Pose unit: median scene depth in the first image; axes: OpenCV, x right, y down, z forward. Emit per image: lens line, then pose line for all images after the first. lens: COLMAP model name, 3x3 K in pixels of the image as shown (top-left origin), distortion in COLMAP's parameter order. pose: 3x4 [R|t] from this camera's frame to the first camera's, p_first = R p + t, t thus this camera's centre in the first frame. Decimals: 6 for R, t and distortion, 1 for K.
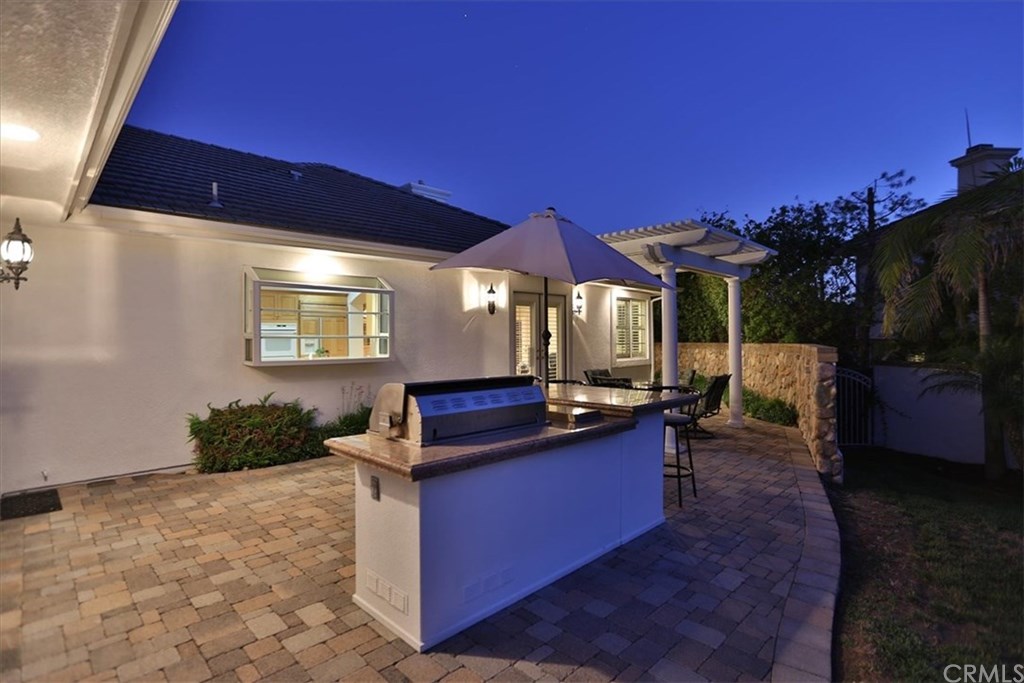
lens RADIAL K [[495.0, 0, 510.0], [0, 495.0, 339.8], [0, 0, 1]] dist [-0.048805, 0.018969]
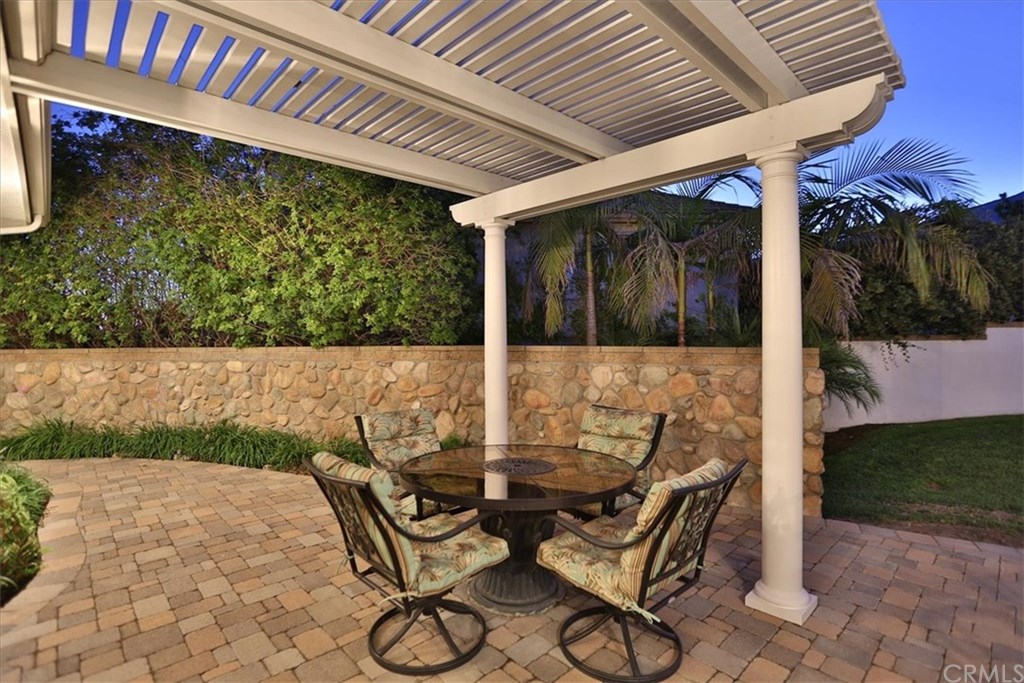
lens RADIAL K [[495.0, 0, 510.0], [0, 495.0, 339.8], [0, 0, 1]] dist [-0.048805, 0.018969]
pose [[0.033892, -0.000685, 0.999425, -0.134314], [0.006651, 0.999978, 0.000460, -0.000542], [-0.999403, 0.006631, 0.033896, 1.779184]]
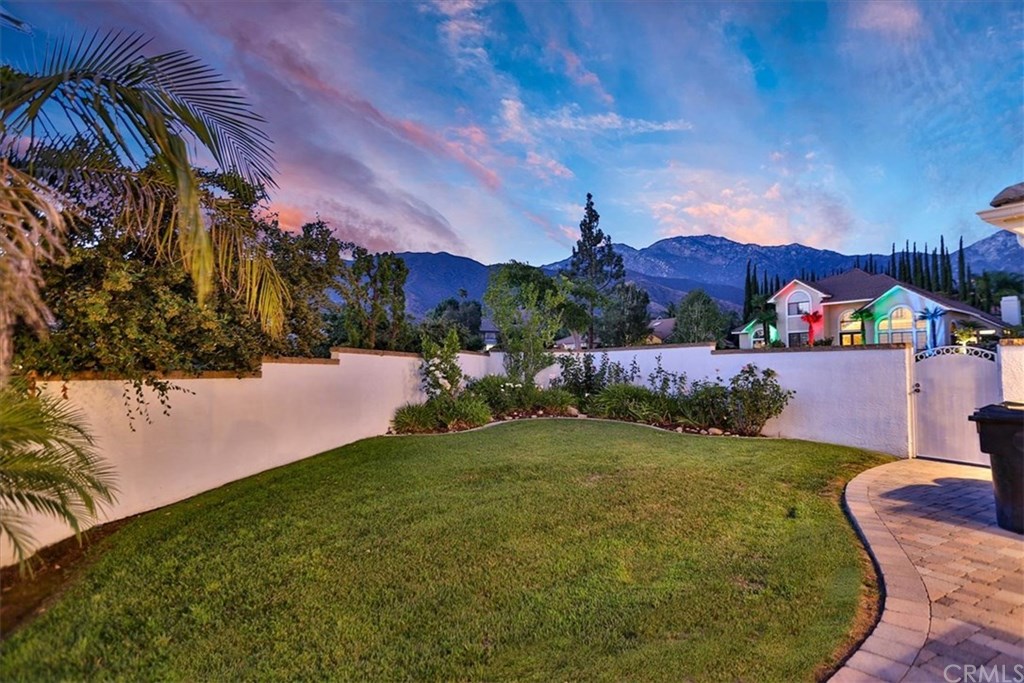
lens RADIAL K [[495.0, 0, 510.0], [0, 495.0, 339.8], [0, 0, 1]] dist [-0.048805, 0.018969]
pose [[-0.953151, 0.021390, 0.301736, 0.581916], [0.000817, 0.997675, -0.068145, -0.001397], [-0.302492, -0.064705, -0.950953, 1.225165]]
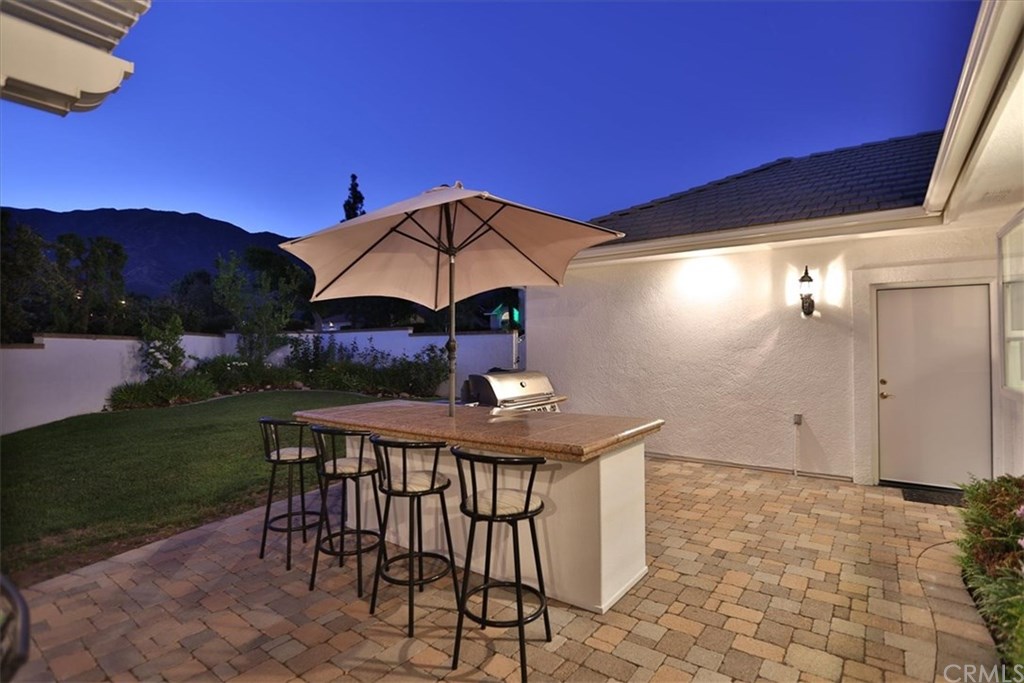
lens RADIAL K [[495.0, 0, 510.0], [0, 495.0, 339.8], [0, 0, 1]] dist [-0.048805, 0.018969]
pose [[-0.991490, 0.013765, -0.129455, 0.087796], [0.016319, 0.999692, -0.018692, -0.003191], [0.129158, -0.020646, -0.991409, 1.890998]]
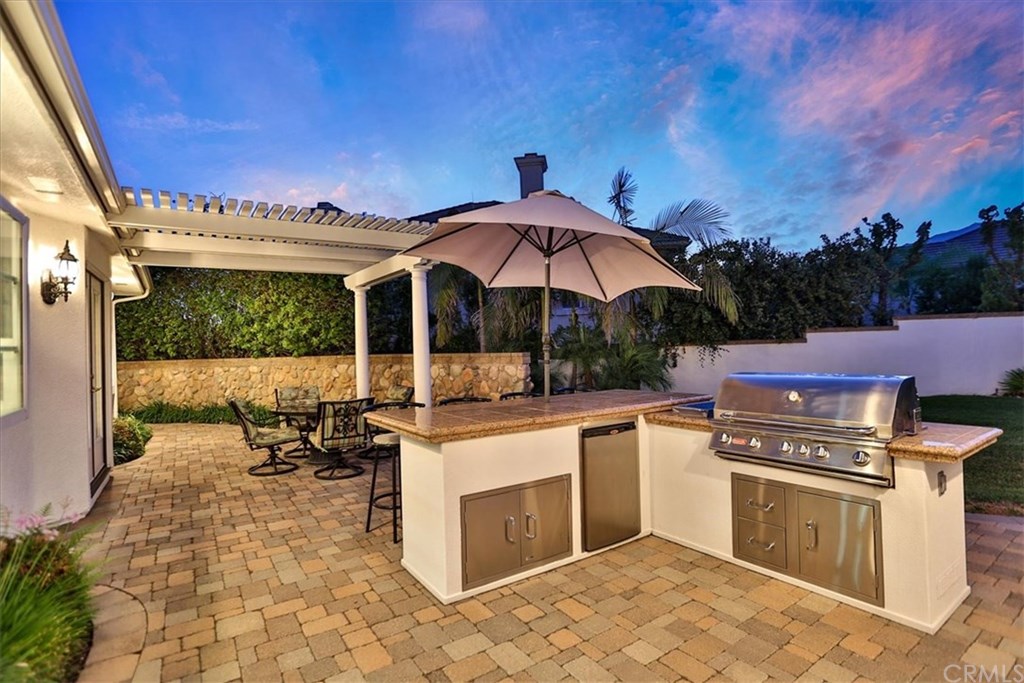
lens RADIAL K [[495.0, 0, 510.0], [0, 495.0, 339.8], [0, 0, 1]] dist [-0.048805, 0.018969]
pose [[0.191497, 0.013890, 0.981395, -0.826489], [0.025940, 0.999479, -0.019208, 0.006880], [-0.981150, 0.029136, 0.191037, 0.959336]]
